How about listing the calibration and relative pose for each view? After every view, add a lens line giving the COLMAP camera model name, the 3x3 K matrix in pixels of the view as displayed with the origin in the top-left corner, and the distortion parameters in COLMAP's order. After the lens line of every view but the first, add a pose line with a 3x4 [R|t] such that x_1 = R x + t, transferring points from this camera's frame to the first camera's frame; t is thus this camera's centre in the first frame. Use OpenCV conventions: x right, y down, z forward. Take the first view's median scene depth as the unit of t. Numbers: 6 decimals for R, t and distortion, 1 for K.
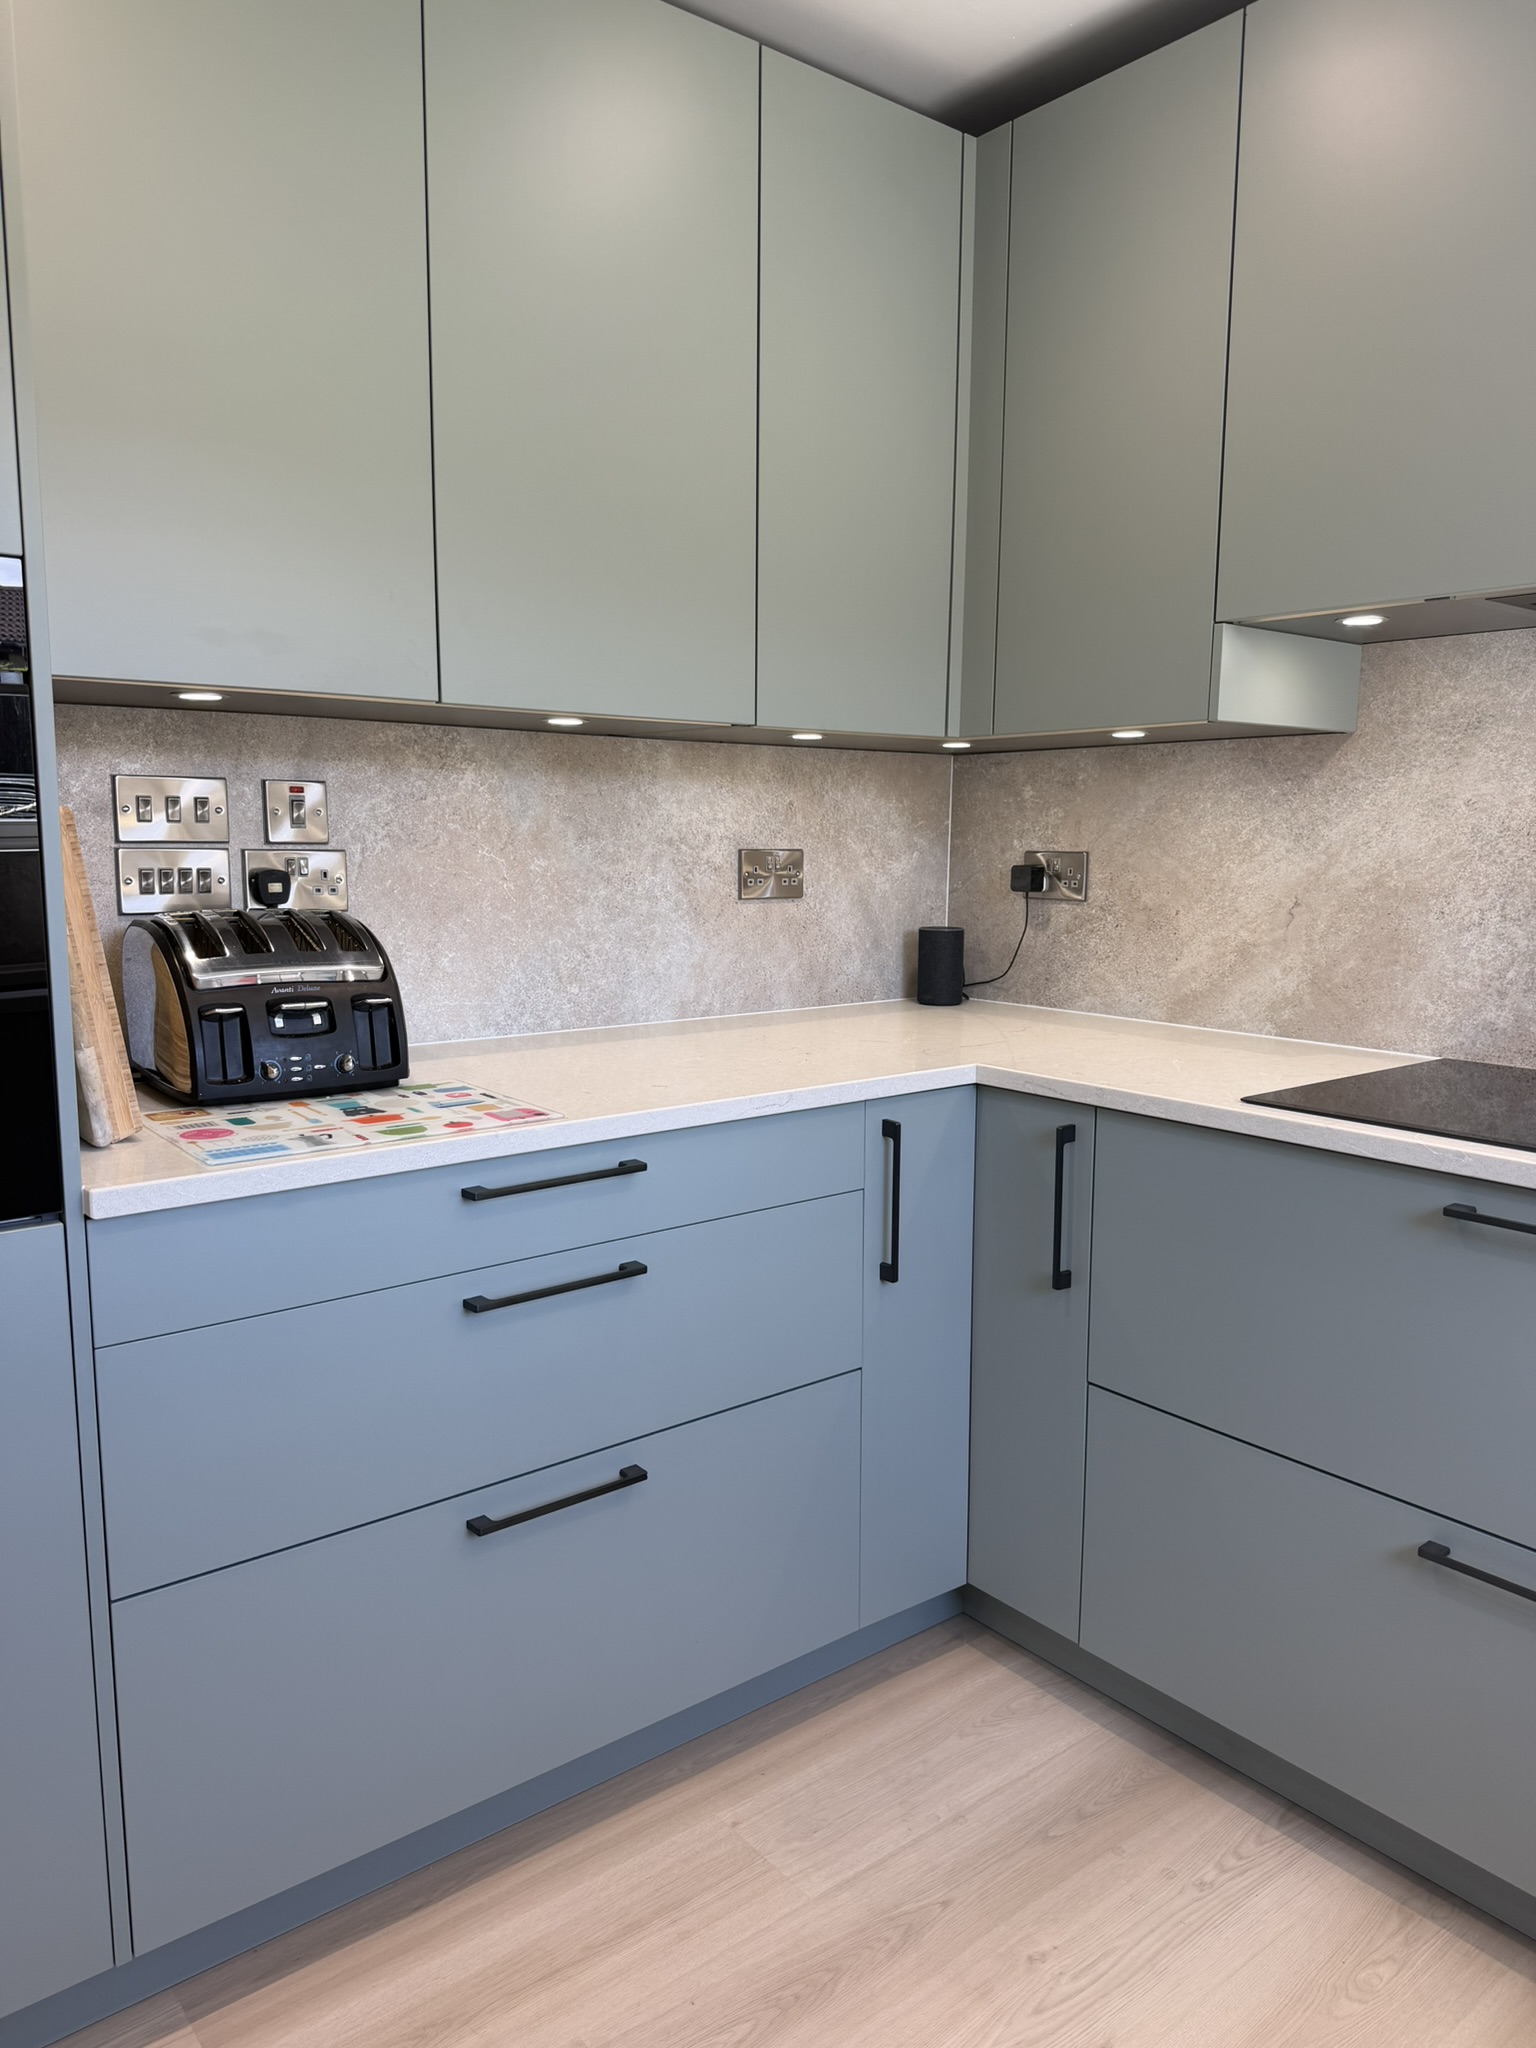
lens RADIAL K [[1444.1, 0, 768.0], [0, 1444.1, 1024.0], [0, 0, 1]] dist [0.123553, -0.226712]
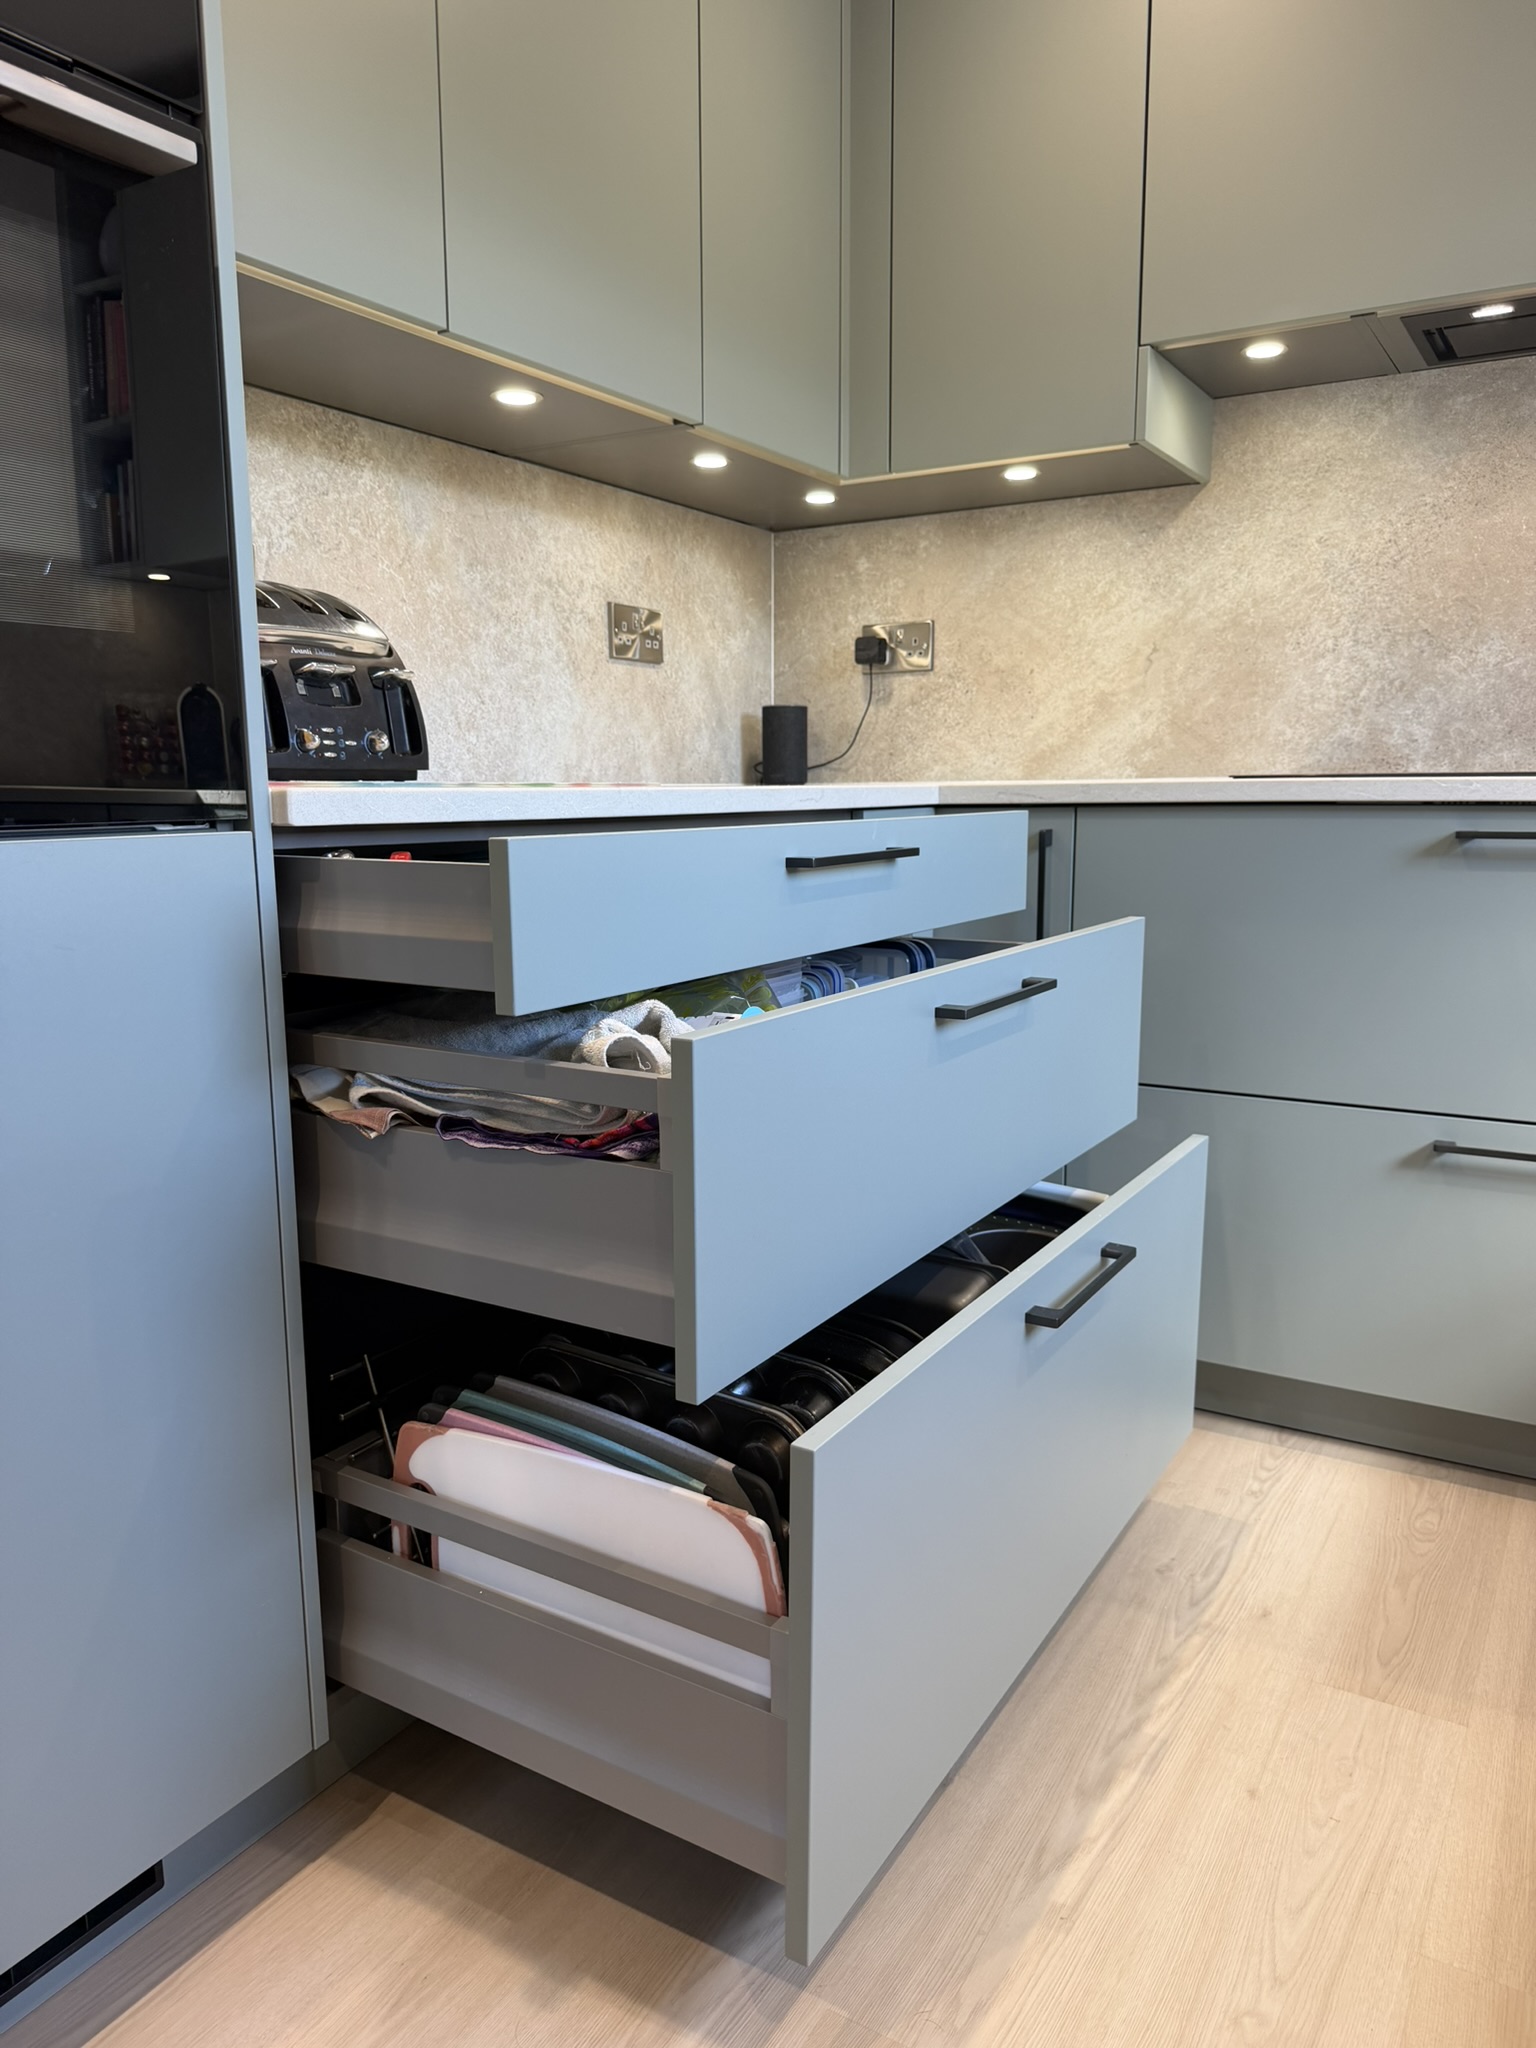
lens RADIAL K [[1444.4, 0, 771.6], [0, 1444.4, 1047.5], [0, 0, 1]] dist [0.115726, -0.271487]
pose [[0.937440, -0.075841, 0.339787, -0.279896], [0.061288, 0.996692, 0.053376, 0.129990], [-0.342711, -0.029212, 0.938987, 0.078343]]
